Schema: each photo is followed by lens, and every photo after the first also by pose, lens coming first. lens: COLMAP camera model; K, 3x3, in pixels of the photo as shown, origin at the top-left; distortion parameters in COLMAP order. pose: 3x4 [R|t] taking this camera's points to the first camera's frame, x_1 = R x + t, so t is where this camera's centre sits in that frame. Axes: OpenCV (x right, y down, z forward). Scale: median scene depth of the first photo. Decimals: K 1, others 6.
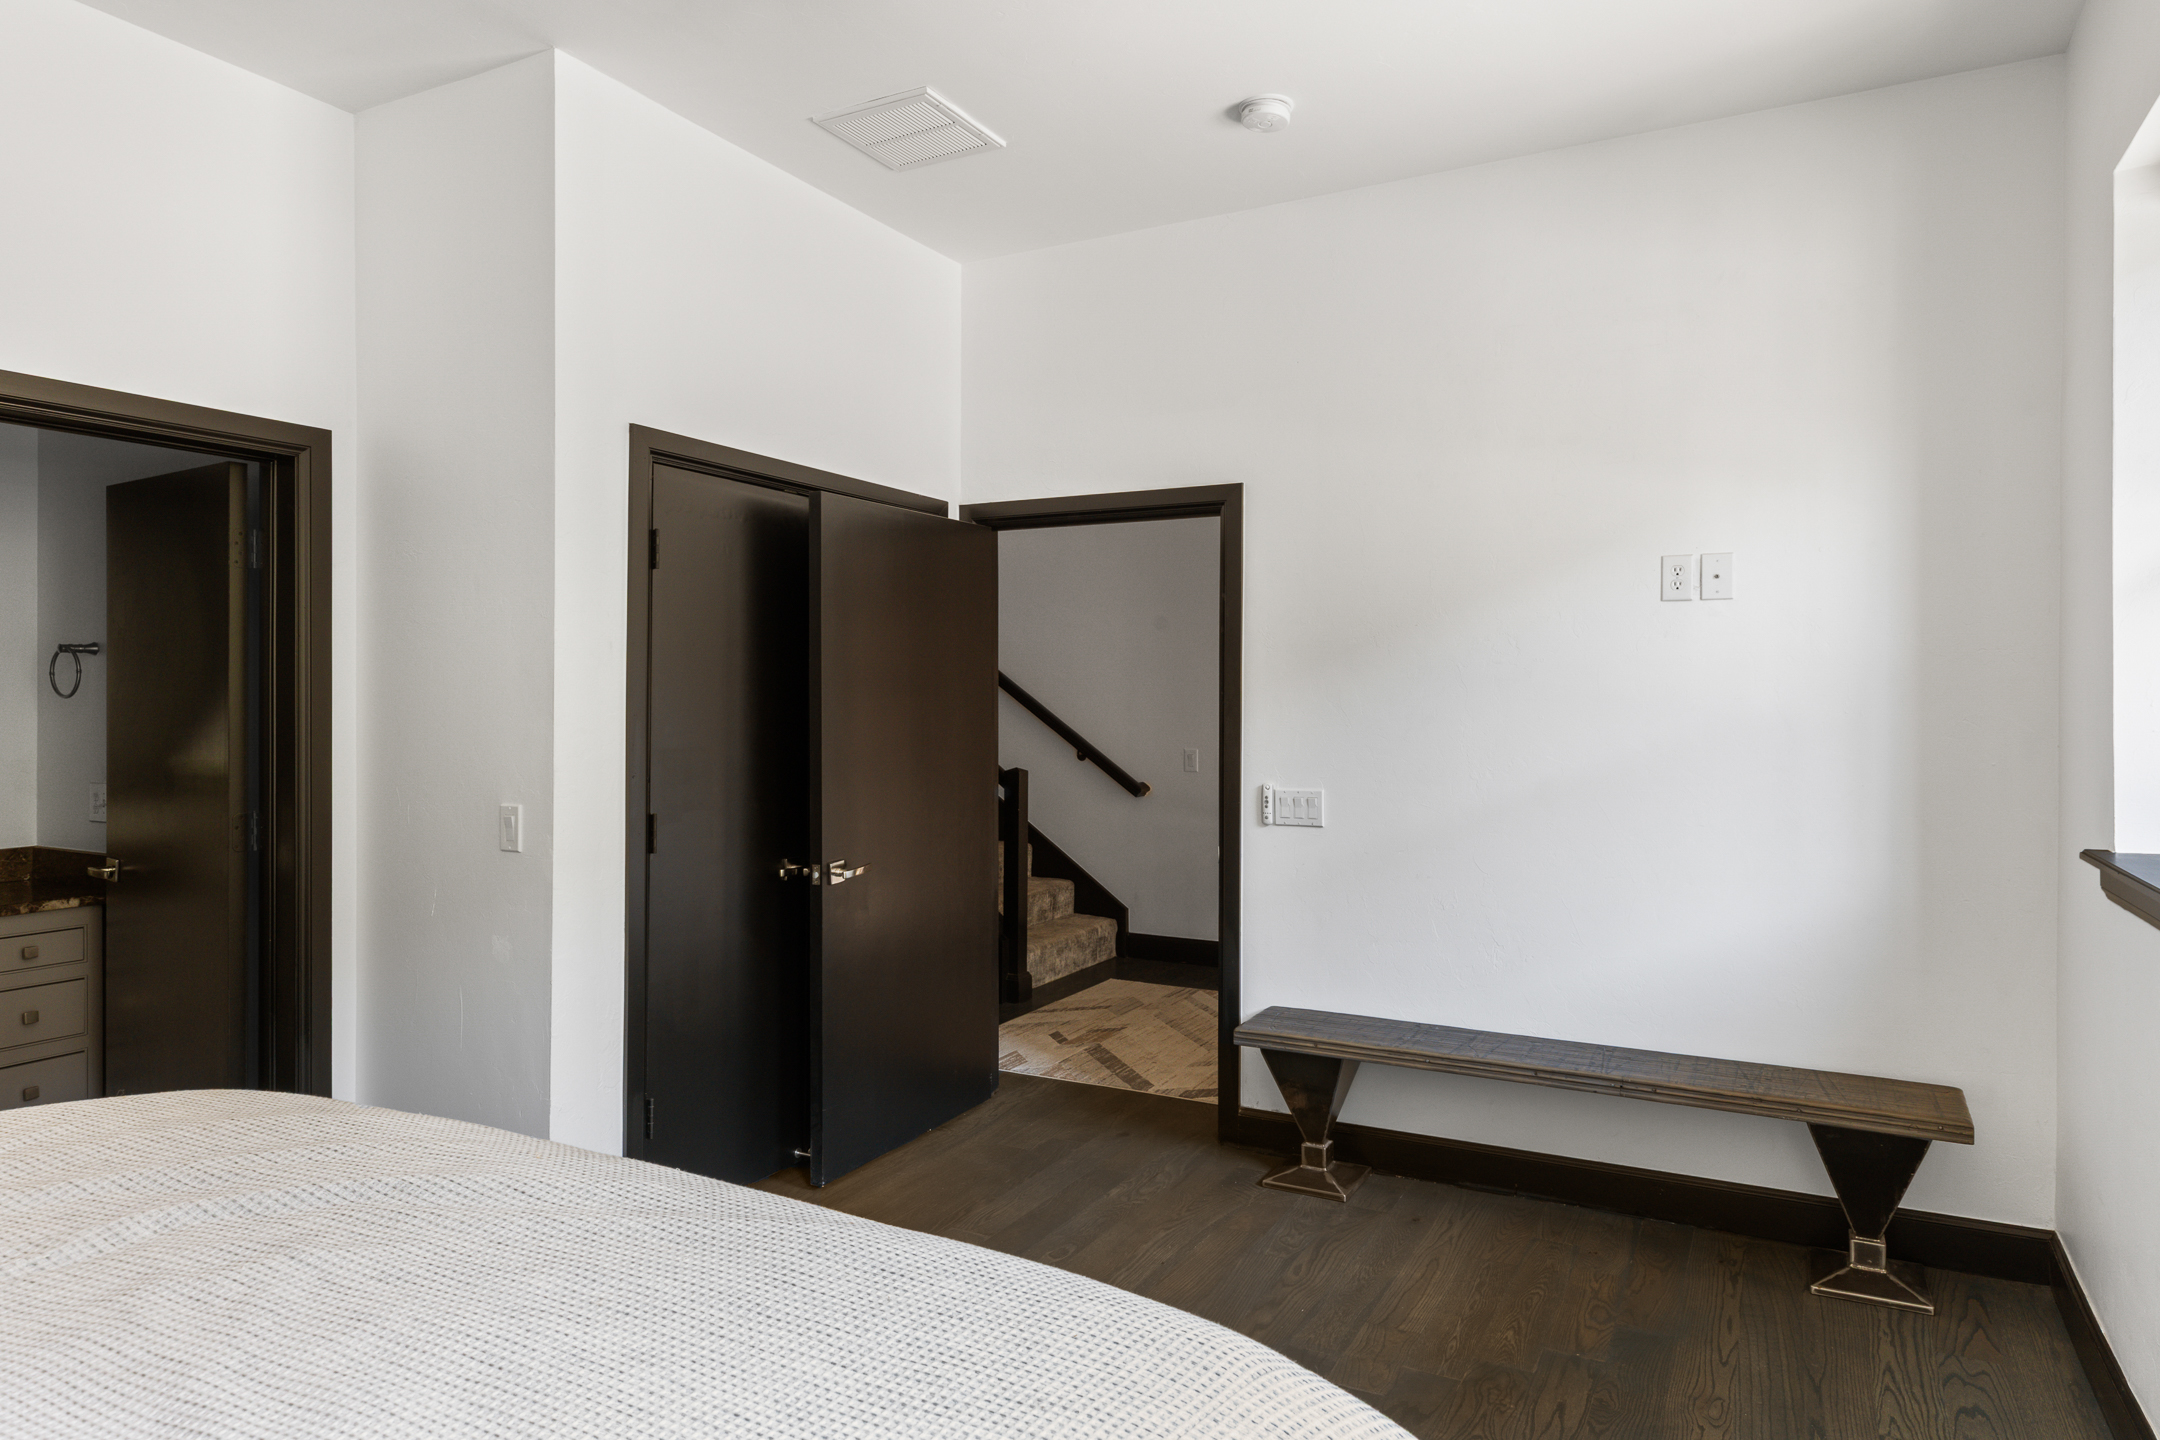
lens RADIAL K [[1297.9, 0, 1081.0], [0, 1297.9, 717.3], [0, 0, 1]] dist [0.003246, -0.000445]
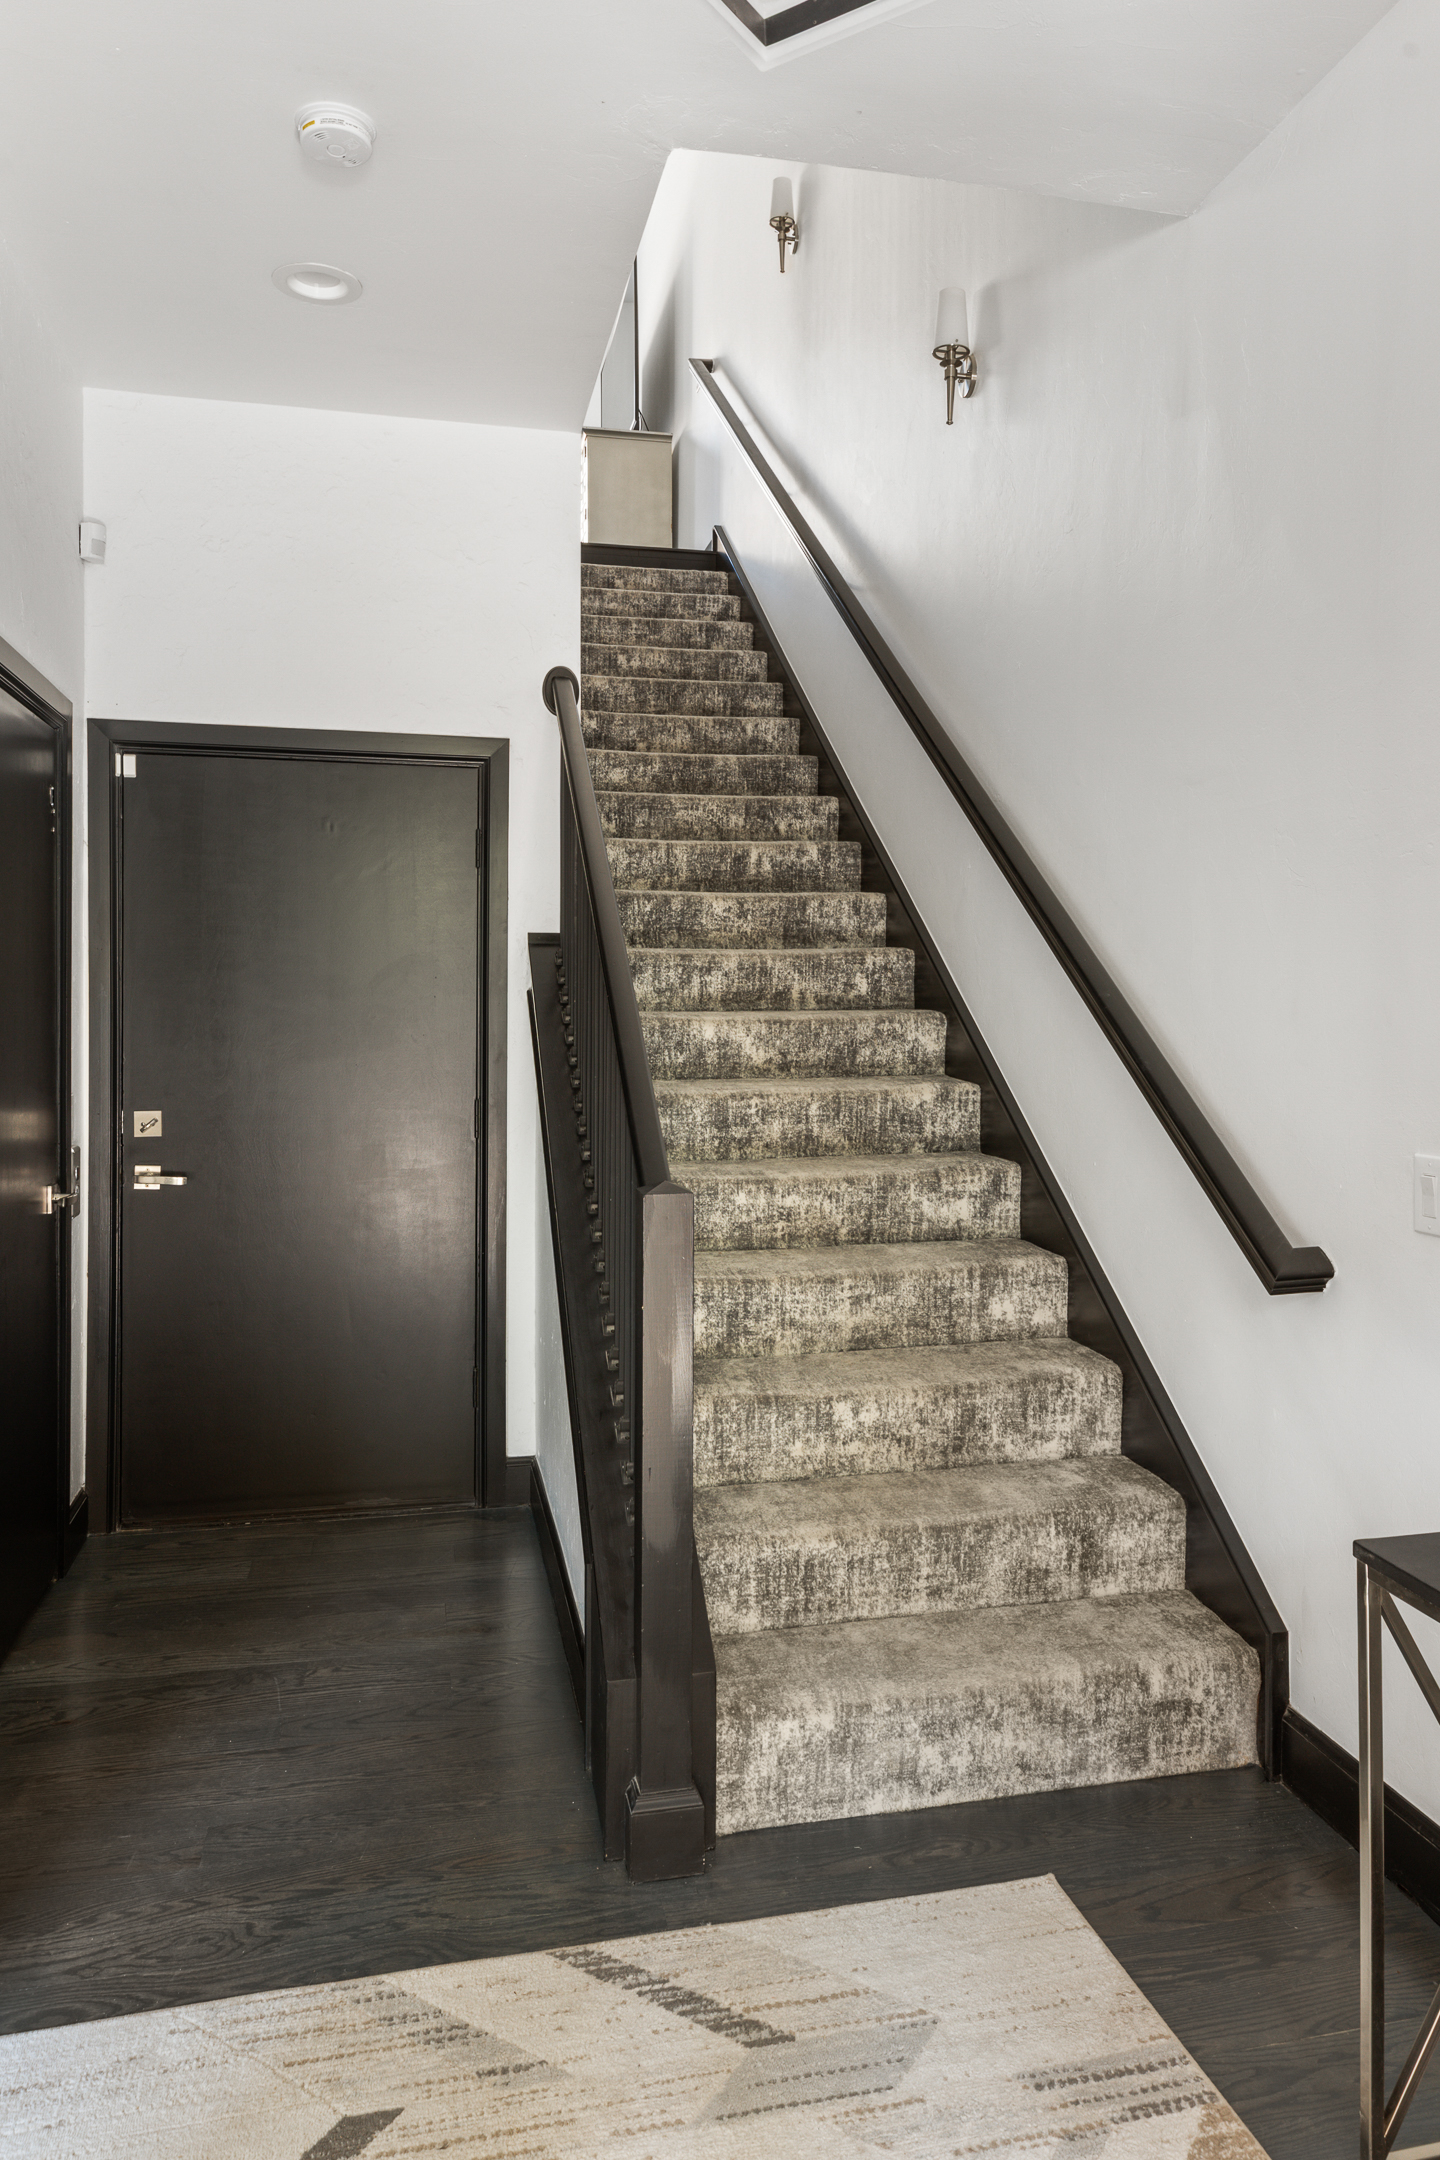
lens RADIAL K [[1424.7, 0, 719.5], [0, 1424.7, 1067.5], [0, 0, 1]] dist [0.007632, 0.000934]
pose [[0.657906, 0.014586, -0.752958, 0.213649], [-0.002994, 0.999855, 0.016752, 0.001525], [0.753094, -0.008767, 0.657855, 0.676200]]
